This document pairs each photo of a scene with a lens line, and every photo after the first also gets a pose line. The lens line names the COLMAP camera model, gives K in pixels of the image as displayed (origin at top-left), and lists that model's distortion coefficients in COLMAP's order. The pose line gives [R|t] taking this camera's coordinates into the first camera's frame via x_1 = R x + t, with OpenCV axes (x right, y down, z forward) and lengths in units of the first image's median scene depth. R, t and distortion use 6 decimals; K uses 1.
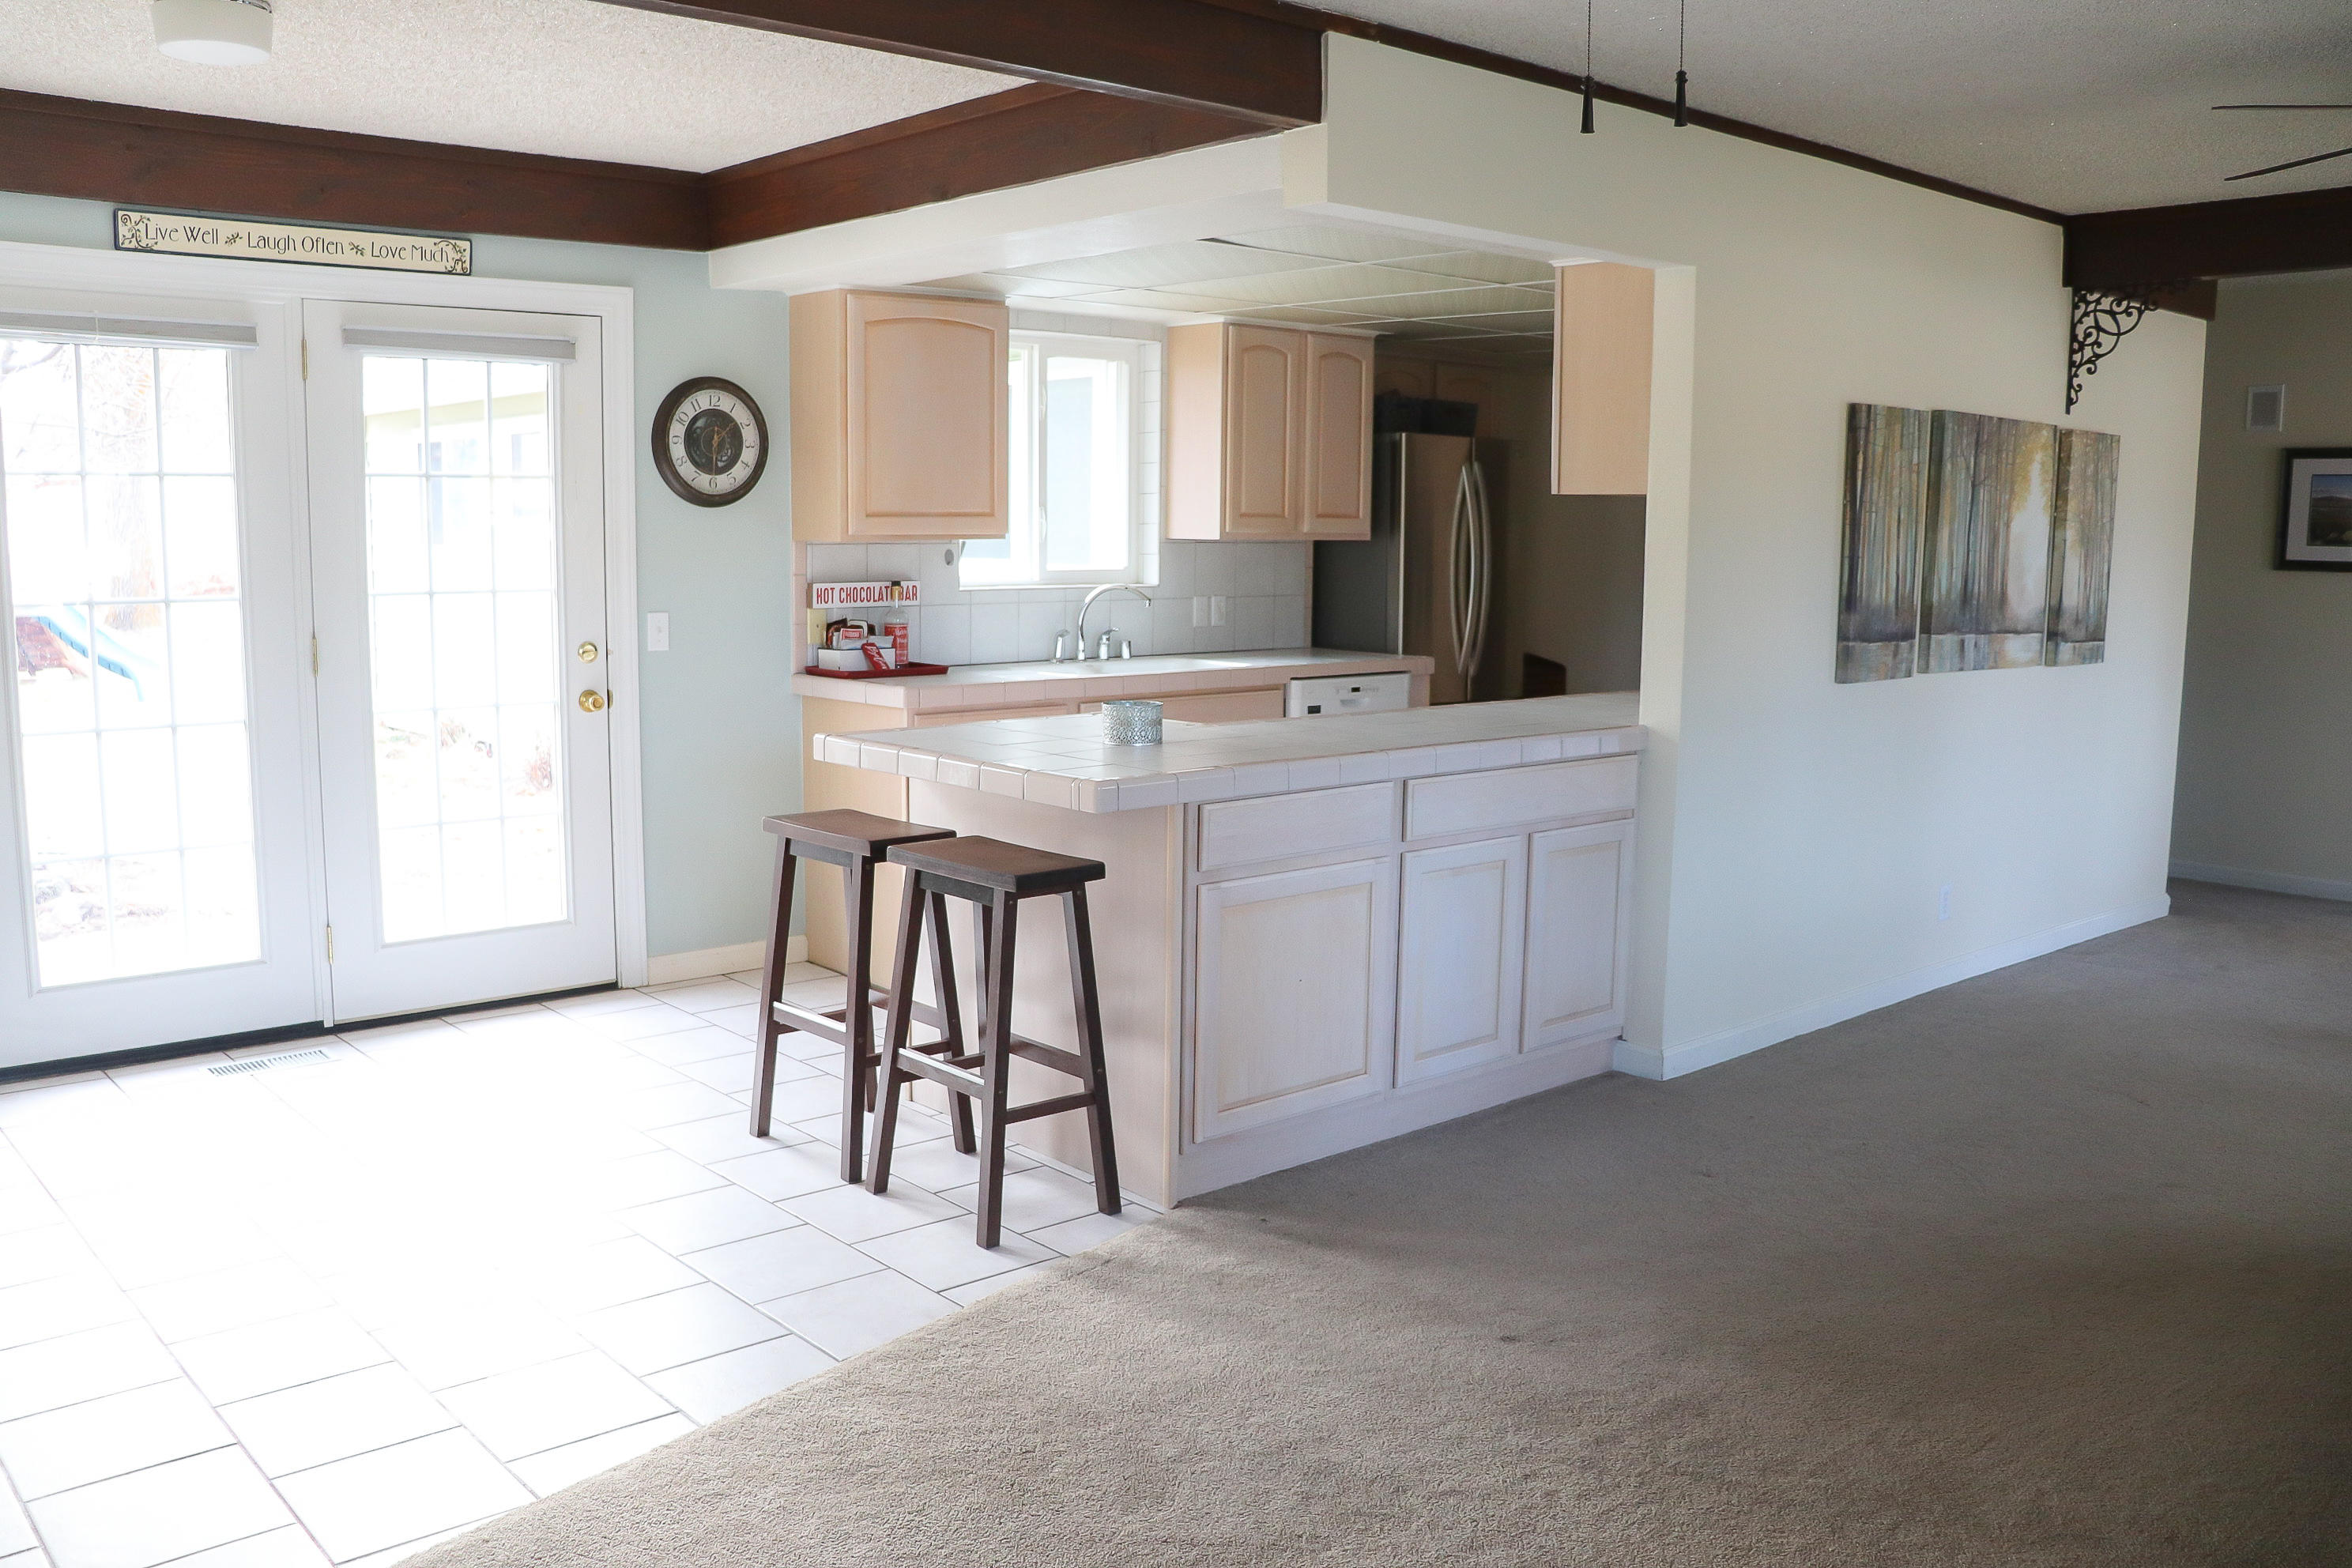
lens RADIAL K [[1976.0, 0, 1176.0], [0, 1976.0, 784.0], [0, 0, 1]] dist [-0.182078, 0.181476]
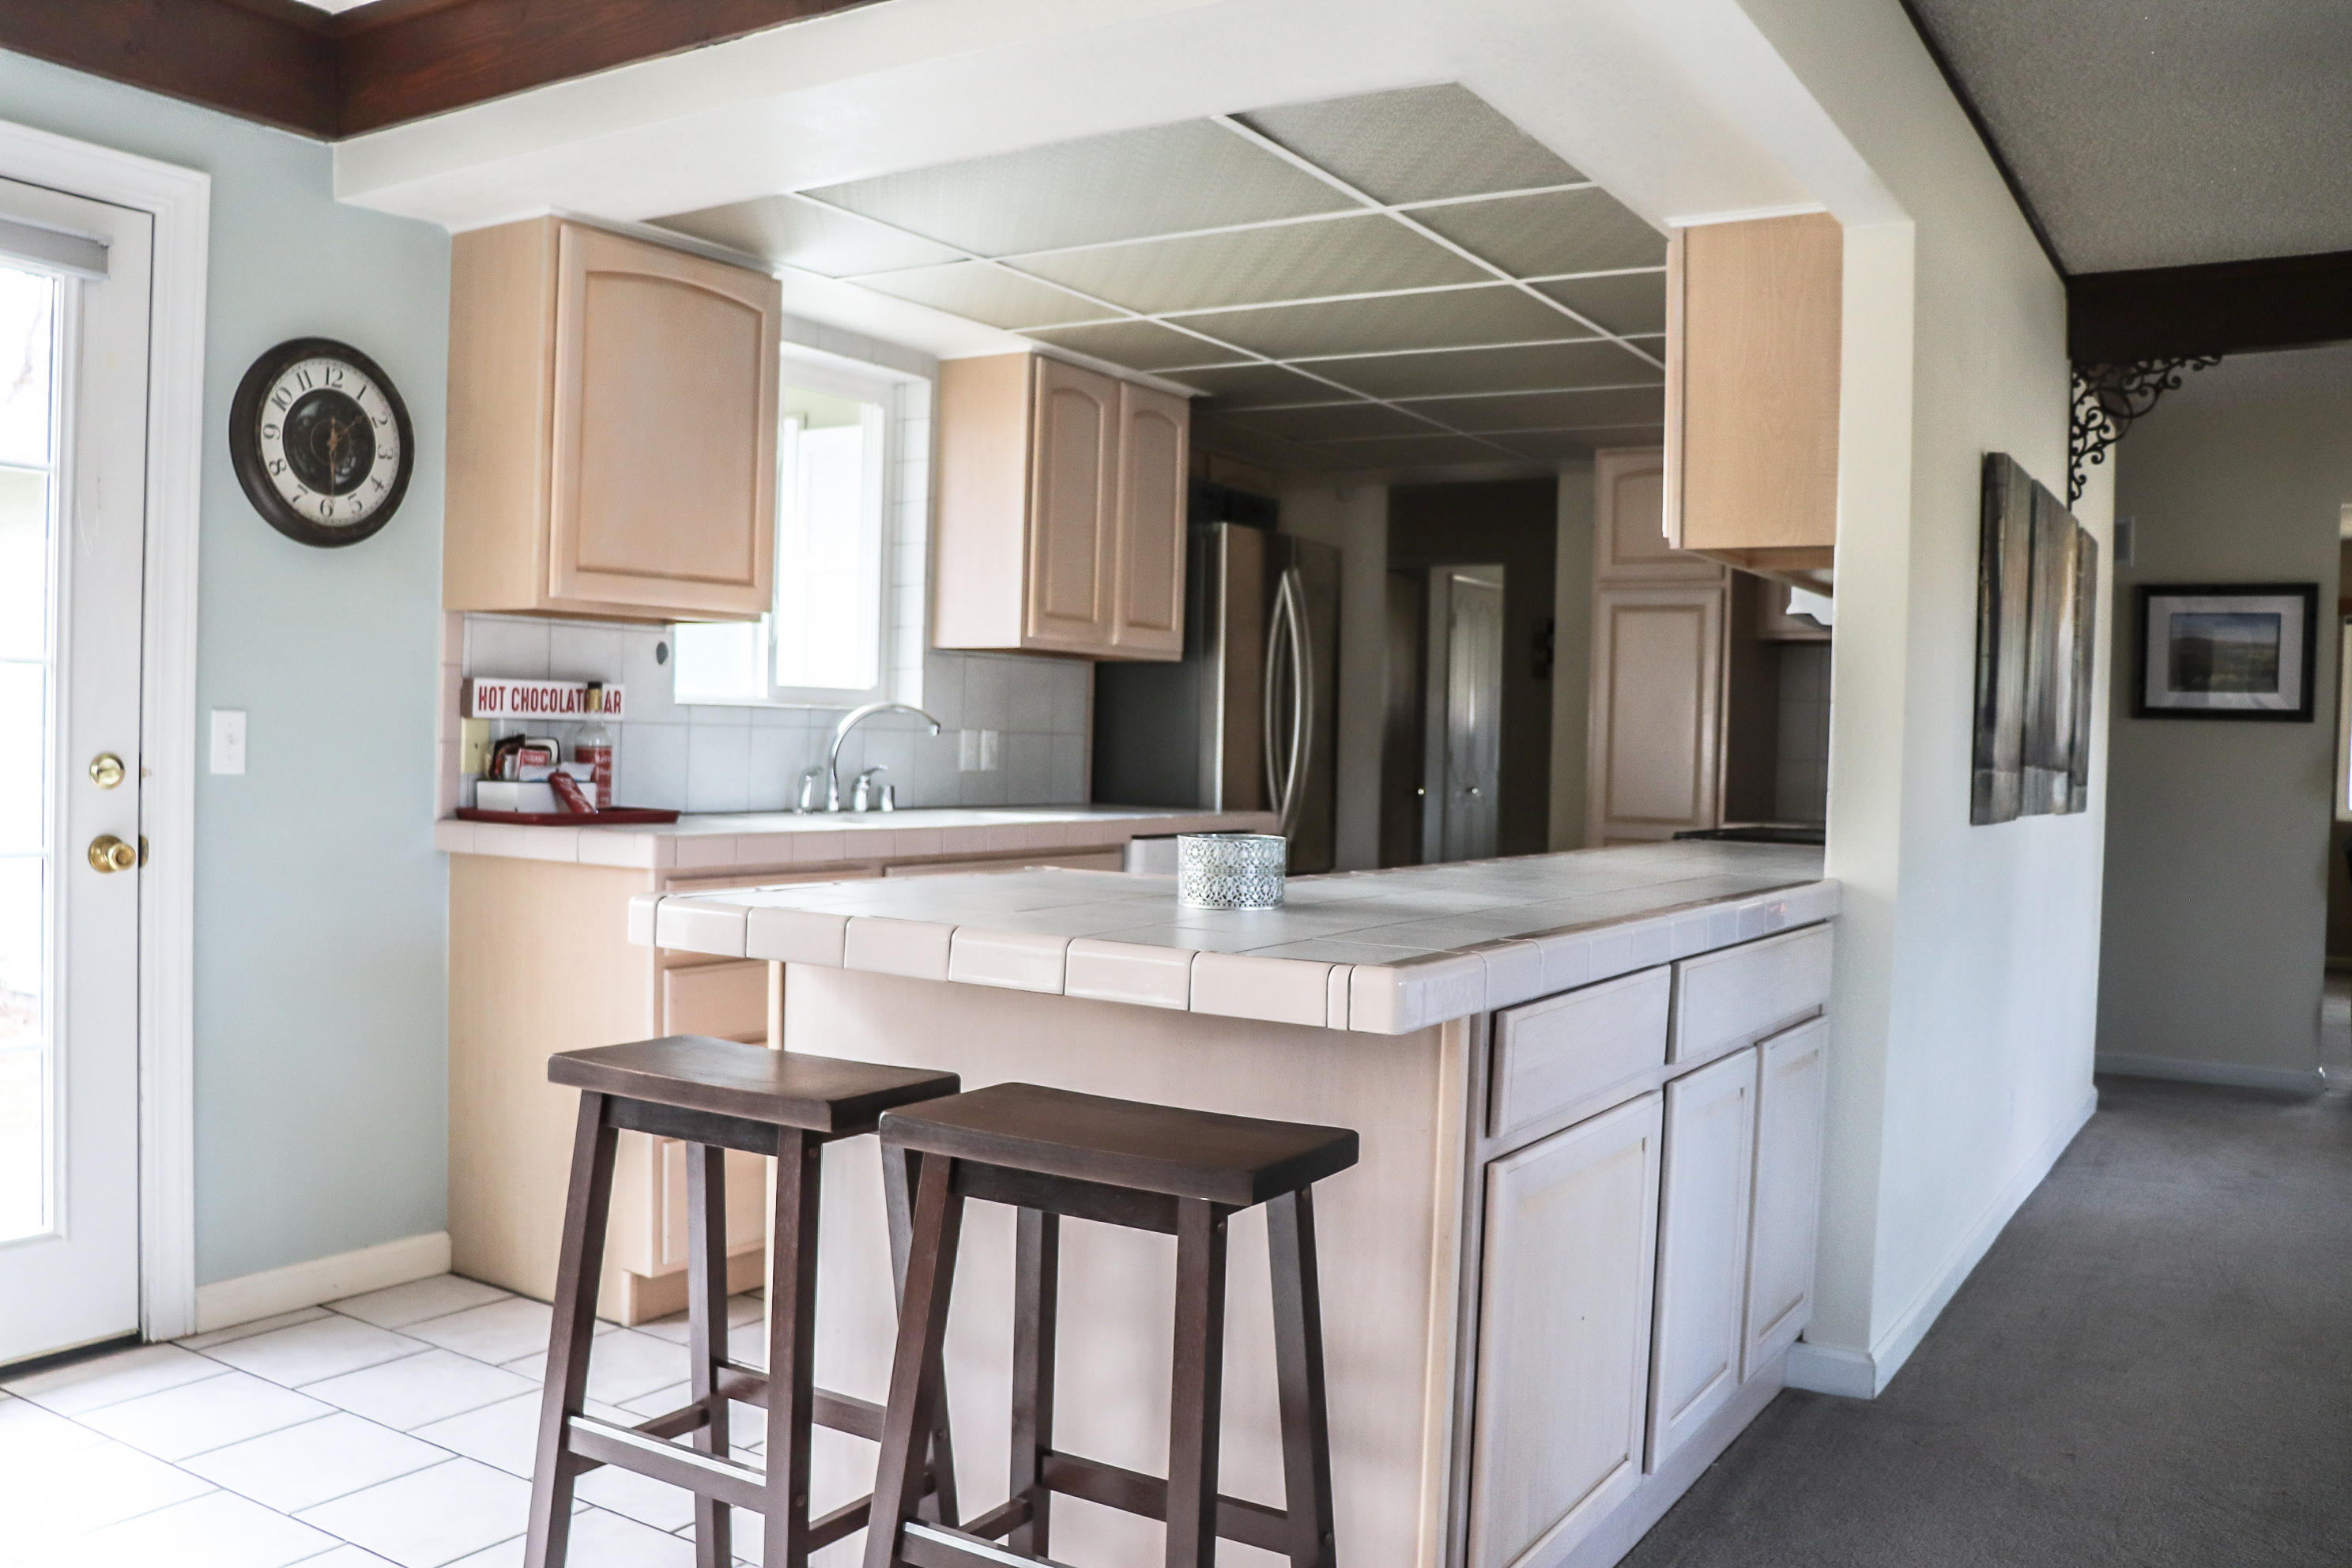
lens RADIAL K [[1976.0, 0, 1176.0], [0, 1976.0, 784.0], [0, 0, 1]] dist [-0.182078, 0.181476]
pose [[0.959493, 0.009145, 0.281585, -0.142175], [0.020266, 0.994643, -0.101359, 0.000933], [-0.281004, 0.102960, 0.954168, 0.334050]]
